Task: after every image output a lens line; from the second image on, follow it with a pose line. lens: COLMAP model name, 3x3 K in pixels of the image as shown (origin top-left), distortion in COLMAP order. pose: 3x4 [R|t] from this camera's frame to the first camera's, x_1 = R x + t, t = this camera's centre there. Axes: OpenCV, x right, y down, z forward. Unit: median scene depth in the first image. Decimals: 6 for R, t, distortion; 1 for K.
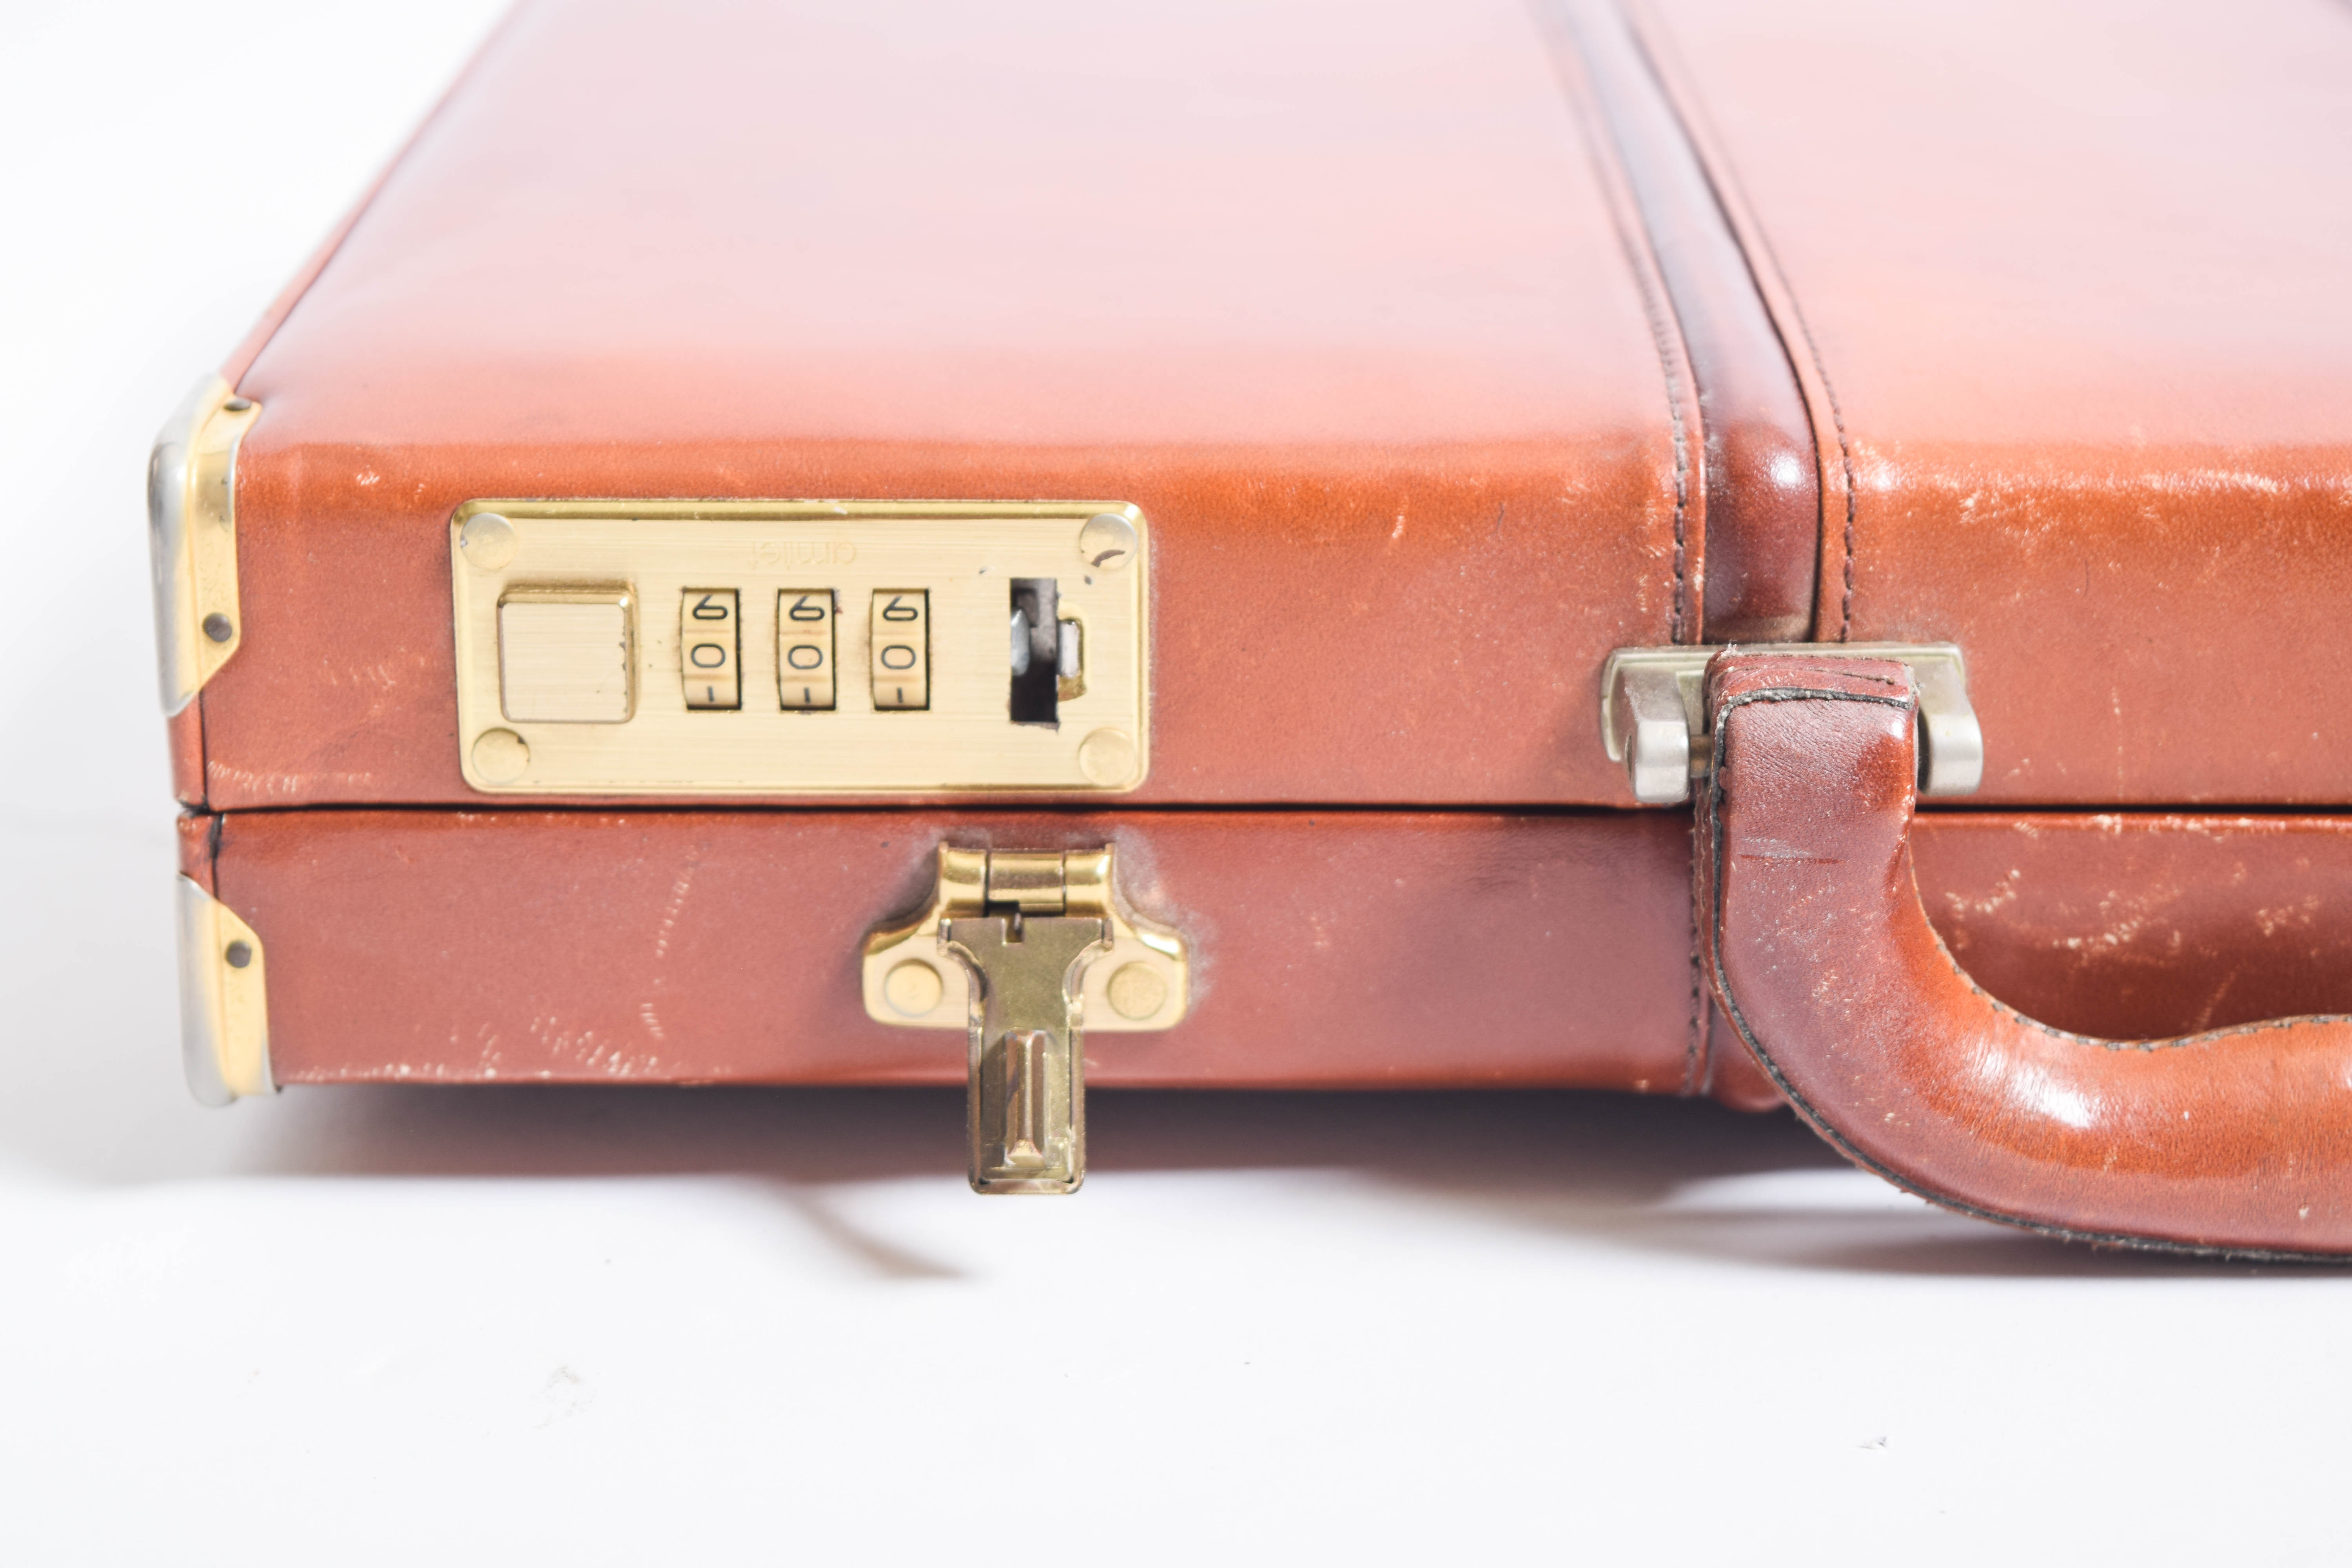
lens RADIAL K [[4901.2, 0, 1175.6], [0, 4901.2, 782.0], [0, 0, 1]] dist [-0.058248, 0.000000]
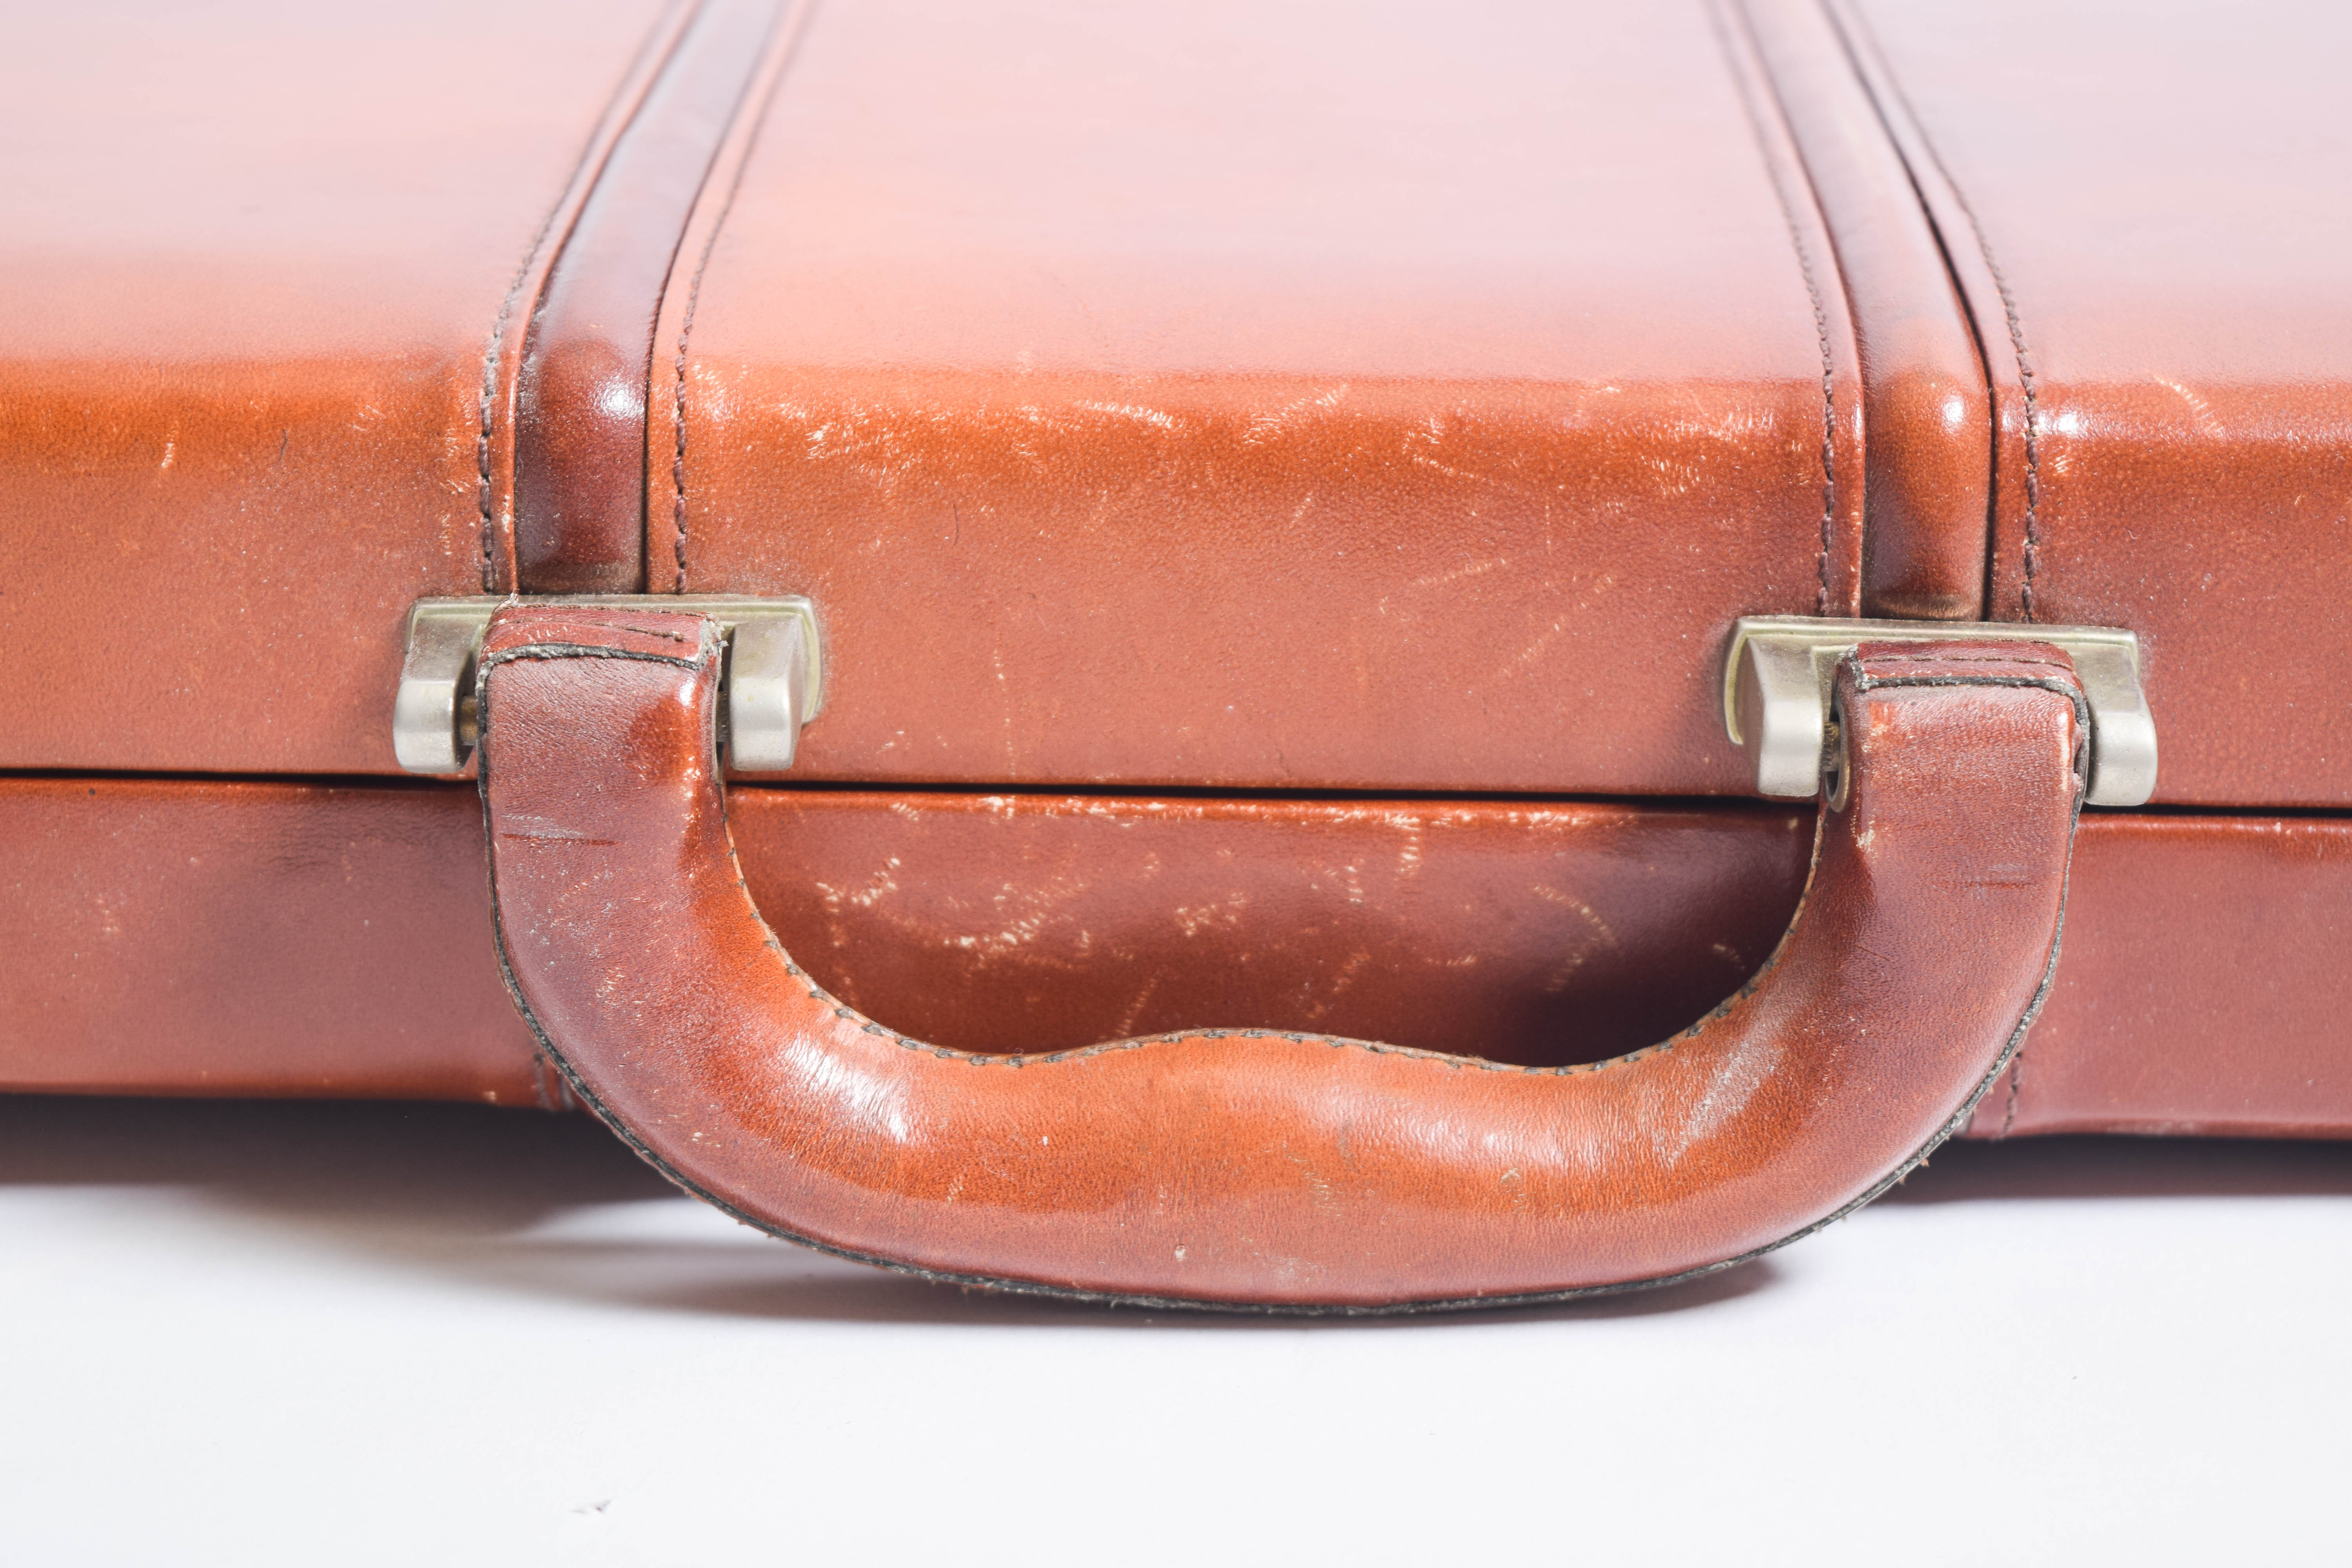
lens RADIAL K [[5471.5, 0, 1165.1], [0, 5471.5, 791.9], [0, 0, 1]] dist [-0.057281, 0.000000]
pose [[0.999853, 0.014359, -0.009348, 0.232983], [-0.014329, 0.999892, 0.003293, 0.002415], [0.009395, -0.003159, 0.999951, 0.023392]]
